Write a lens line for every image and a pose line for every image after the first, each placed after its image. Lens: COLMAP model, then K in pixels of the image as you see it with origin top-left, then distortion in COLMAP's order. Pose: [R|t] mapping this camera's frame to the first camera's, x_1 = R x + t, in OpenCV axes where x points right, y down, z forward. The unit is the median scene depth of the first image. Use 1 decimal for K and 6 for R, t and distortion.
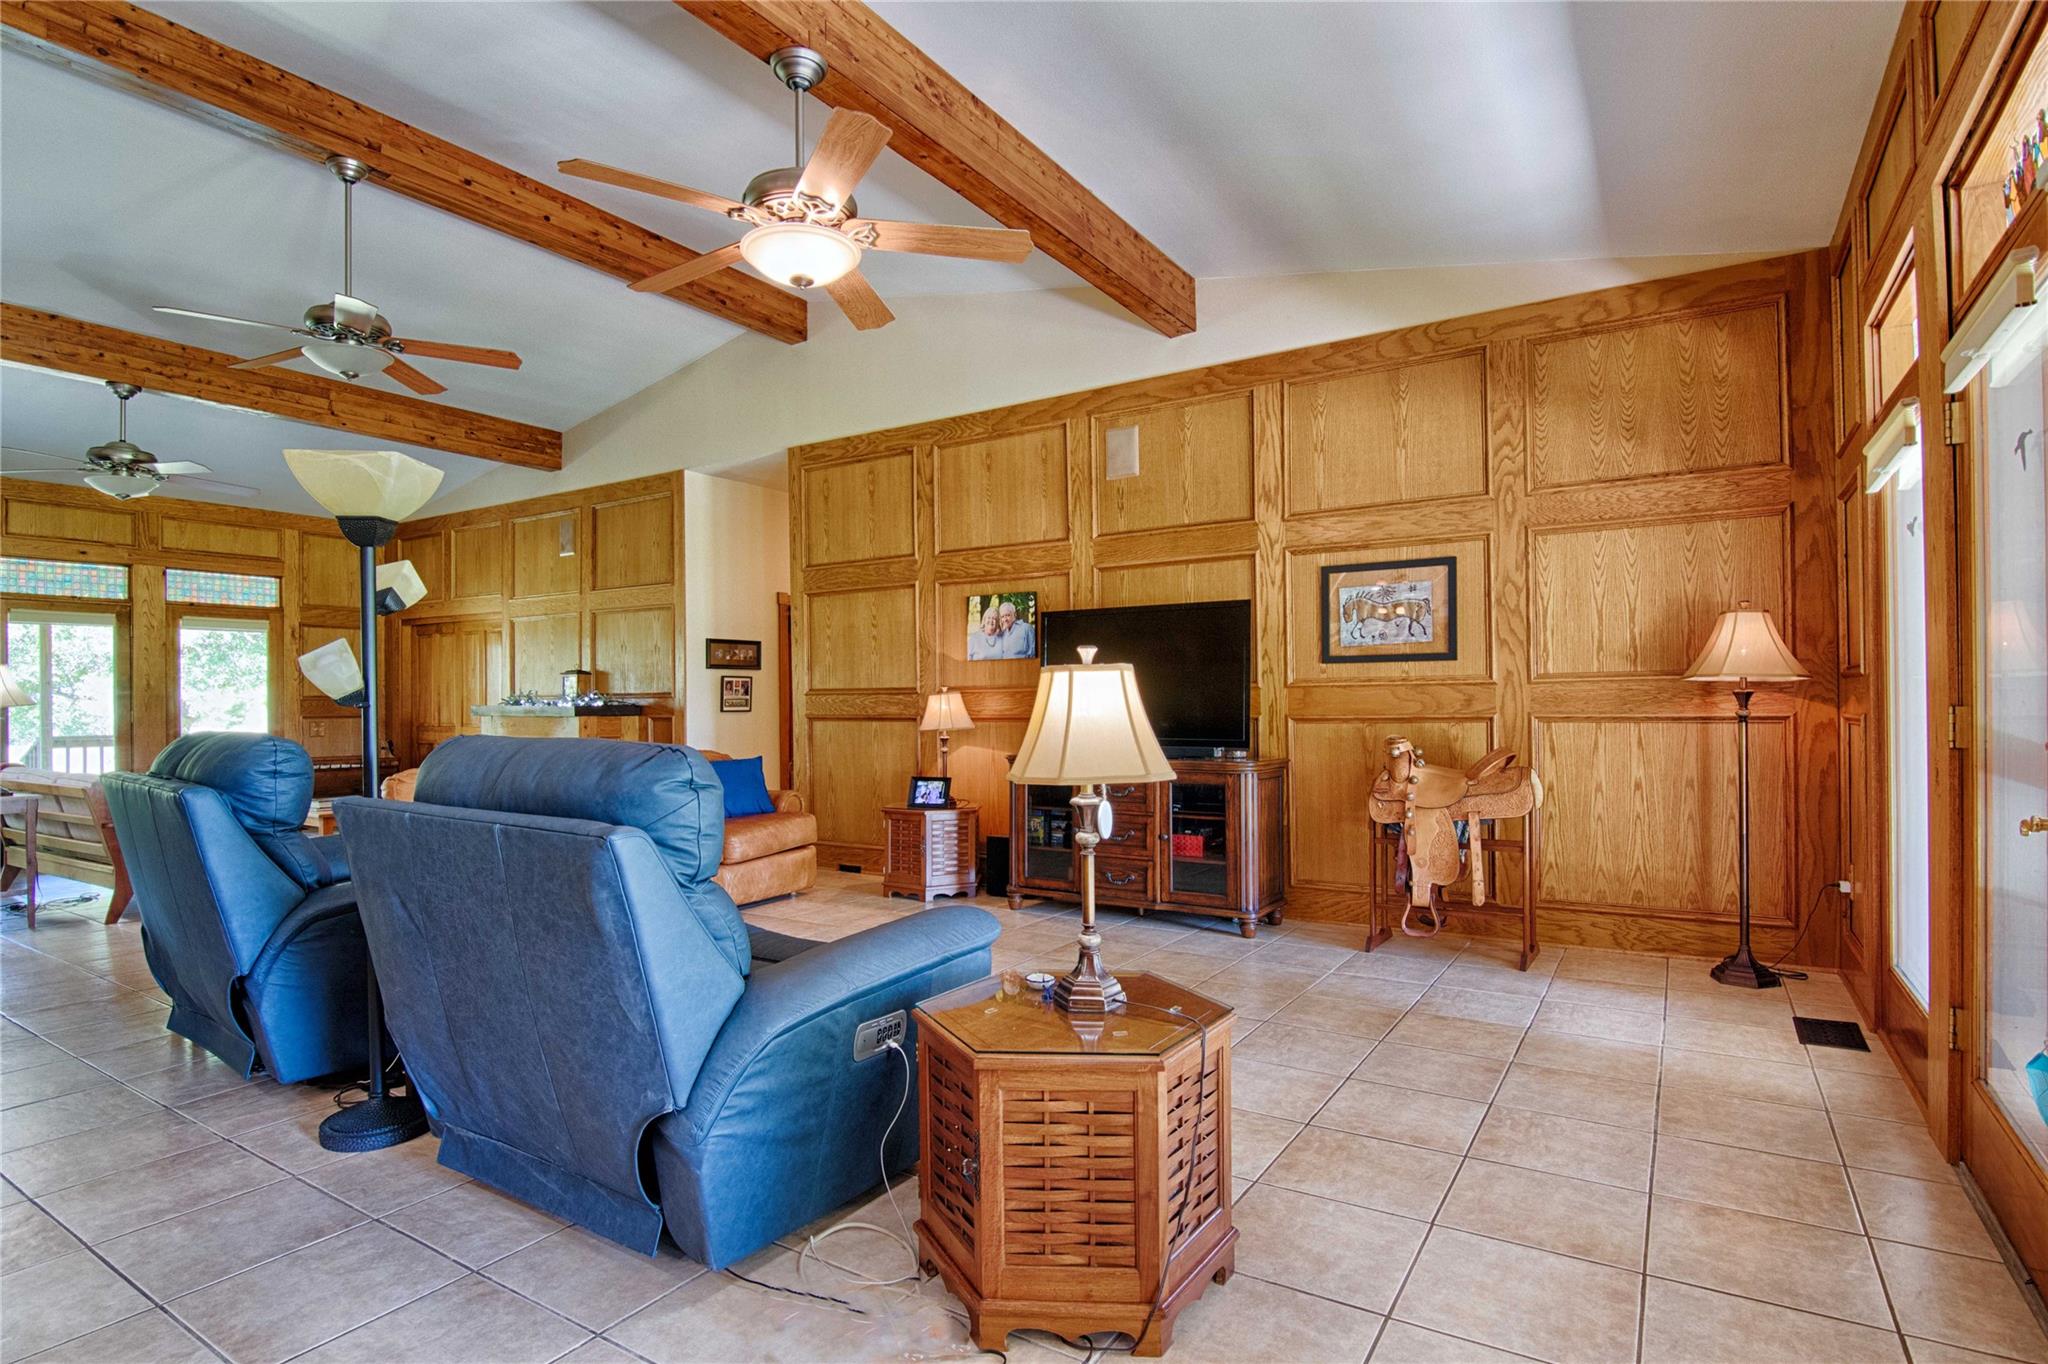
lens RADIAL K [[1031.8, 0, 1023.1], [0, 1031.8, 696.7], [0, 0, 1]] dist [-0.015203, -0.002829]
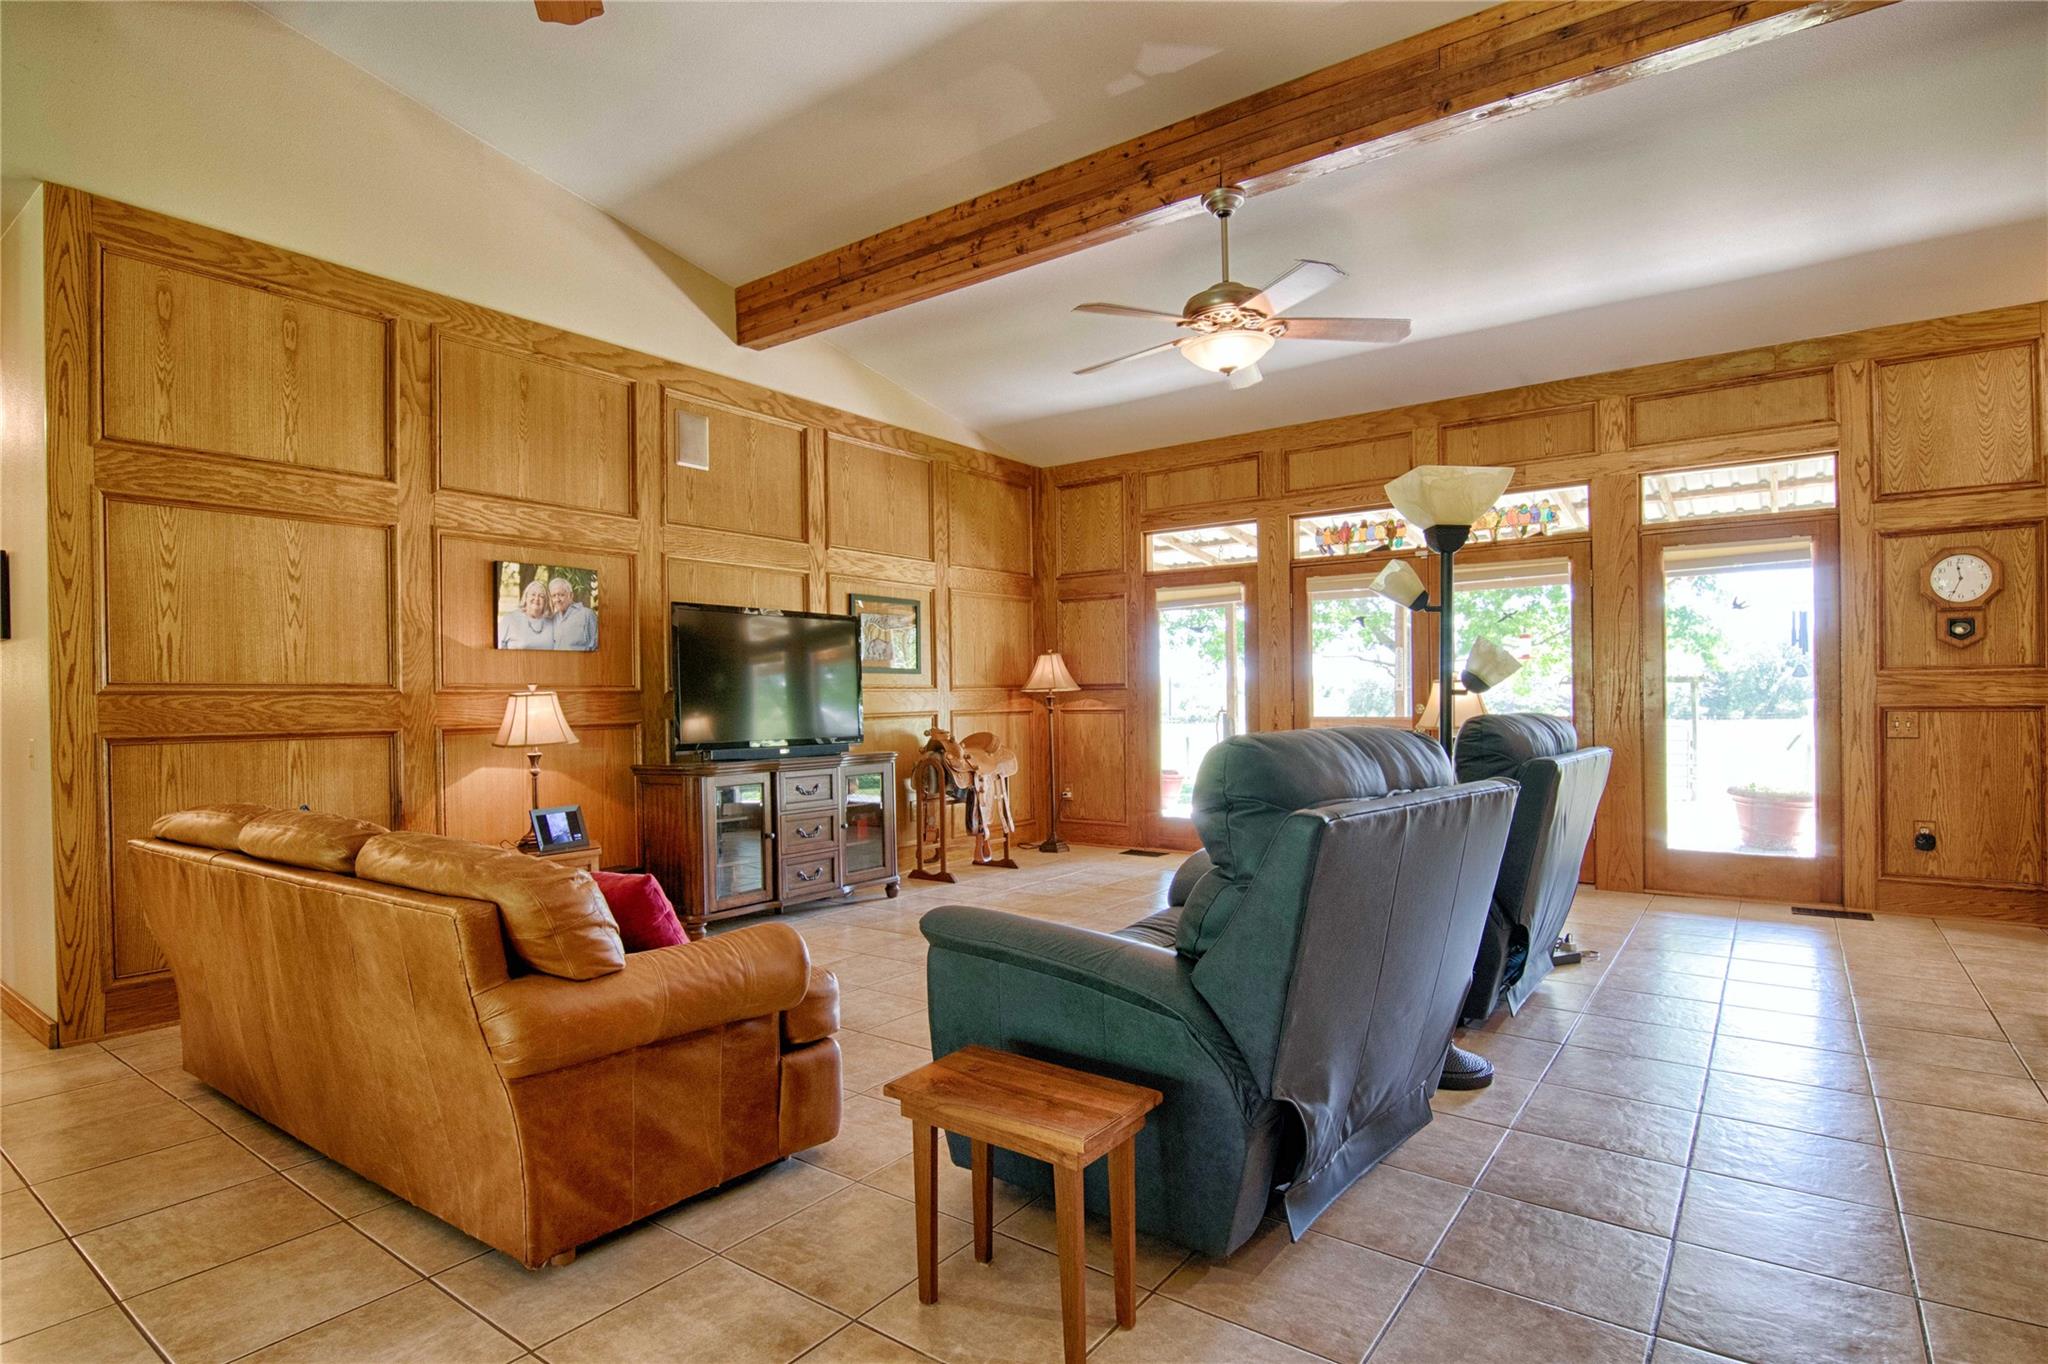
lens RADIAL K [[1031.8, 0, 1038.3], [0, 1031.8, 693.6], [0, 0, 1]] dist [-0.015203, -0.002829]
pose [[0.061576, 0.013538, 0.998011, -0.766137], [0.006921, 0.999878, -0.013990, 0.009316], [-0.998078, 0.007768, 0.061475, 0.588508]]
